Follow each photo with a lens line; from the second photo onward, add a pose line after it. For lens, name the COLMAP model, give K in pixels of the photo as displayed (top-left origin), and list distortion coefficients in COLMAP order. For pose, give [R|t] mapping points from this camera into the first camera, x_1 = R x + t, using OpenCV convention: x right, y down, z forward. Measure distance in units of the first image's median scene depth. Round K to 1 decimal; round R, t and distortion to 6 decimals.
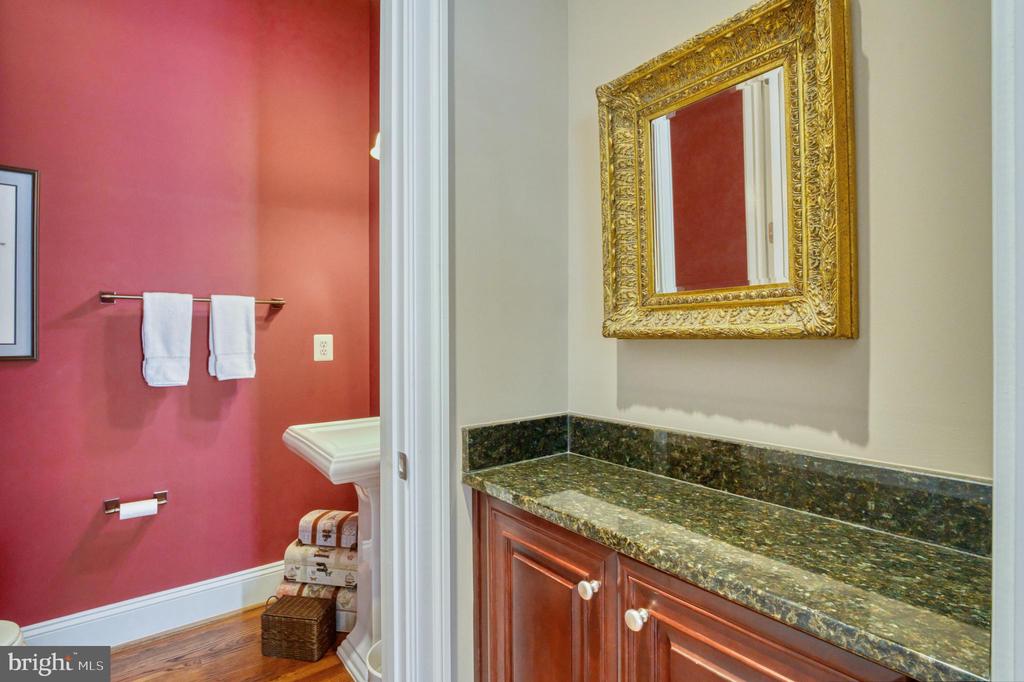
lens RADIAL K [[496.7, 0, 510.9], [0, 496.7, 331.3], [0, 0, 1]] dist [-0.002605, -0.005634]
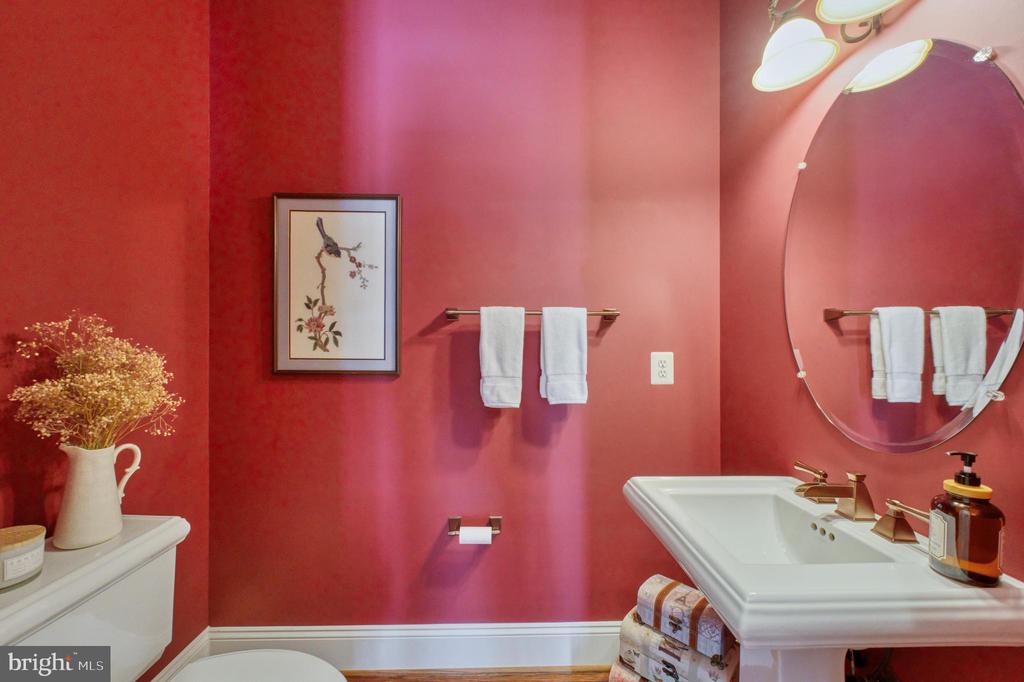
lens RADIAL K [[417.4, 0, 511.7], [0, 417.4, 359.1], [0, 0, 1]] dist [0.000086, -0.000186]
pose [[0.816866, 0.023531, -0.576348, -0.223471], [-0.000556, 0.999199, 0.040007, -0.010425], [0.576828, -0.032359, 0.816225, 0.366415]]
